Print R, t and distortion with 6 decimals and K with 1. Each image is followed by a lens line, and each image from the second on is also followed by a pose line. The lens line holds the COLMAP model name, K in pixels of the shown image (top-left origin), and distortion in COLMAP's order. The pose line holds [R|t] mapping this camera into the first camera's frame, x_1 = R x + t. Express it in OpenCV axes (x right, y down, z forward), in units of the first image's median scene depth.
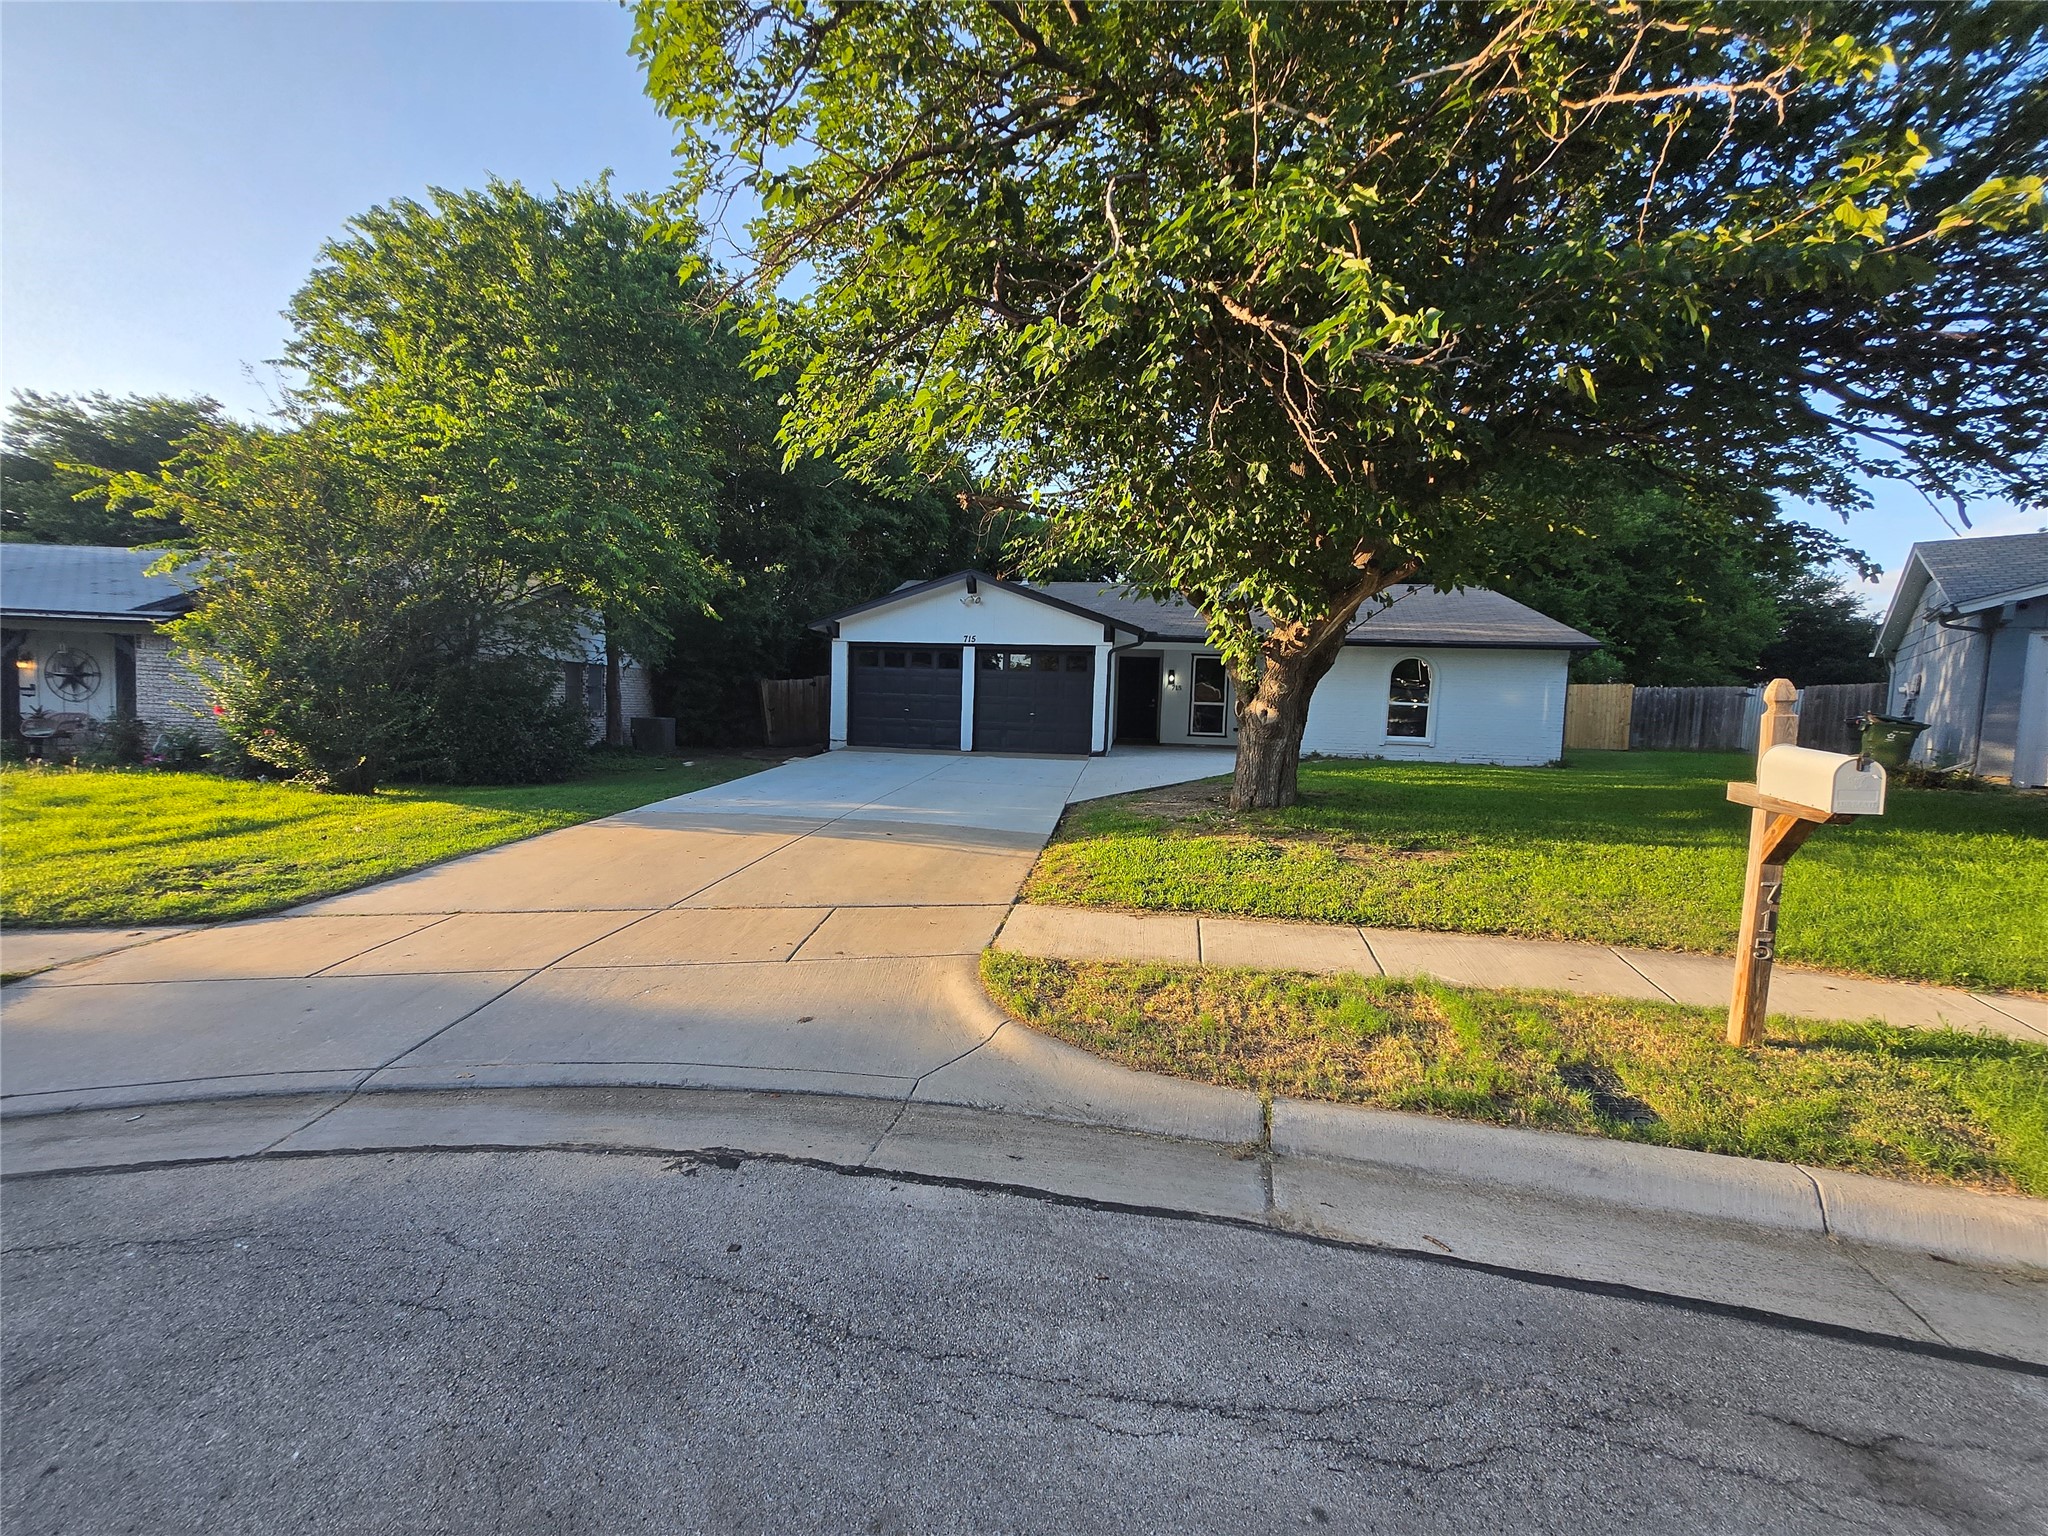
lens RADIAL K [[816.3, 0, 1024.0], [0, 816.3, 768.0], [0, 0, 1]] dist [-0.000540, -0.000154]
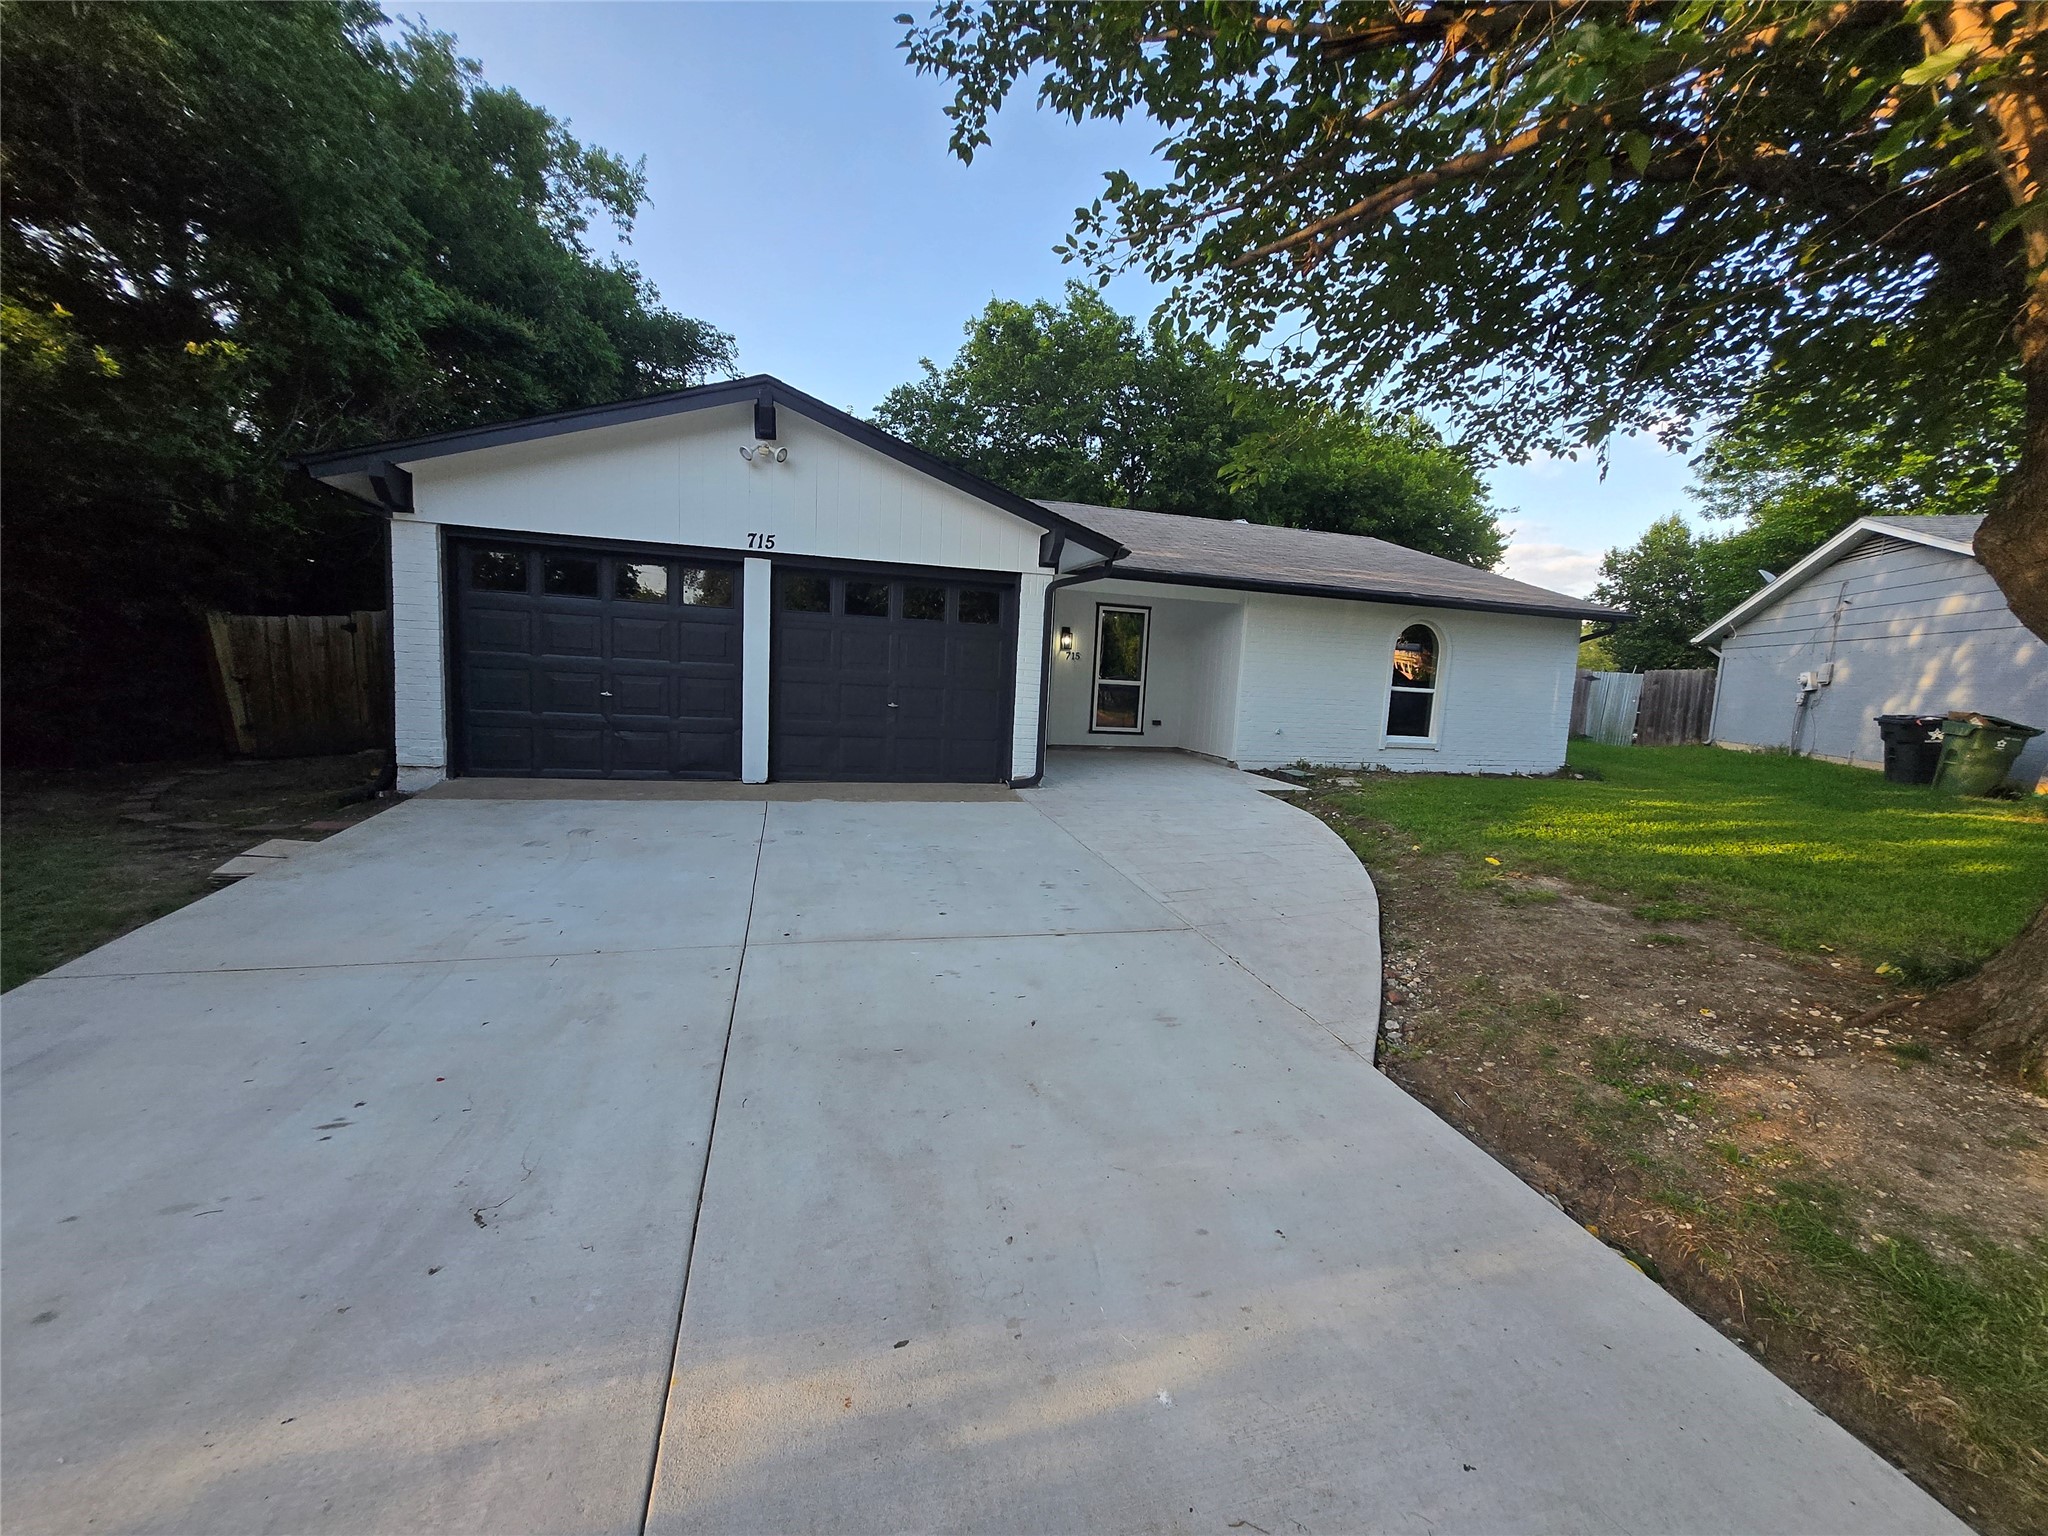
lens RADIAL K [[816.3, 0, 1024.0], [0, 816.3, 768.0], [0, 0, 1]] dist [-0.000540, -0.000154]
pose [[0.911371, -0.031712, 0.410362, -0.121120], [0.011605, 0.998611, 0.051399, -0.051449], [-0.411422, -0.042082, 0.910473, 0.503051]]
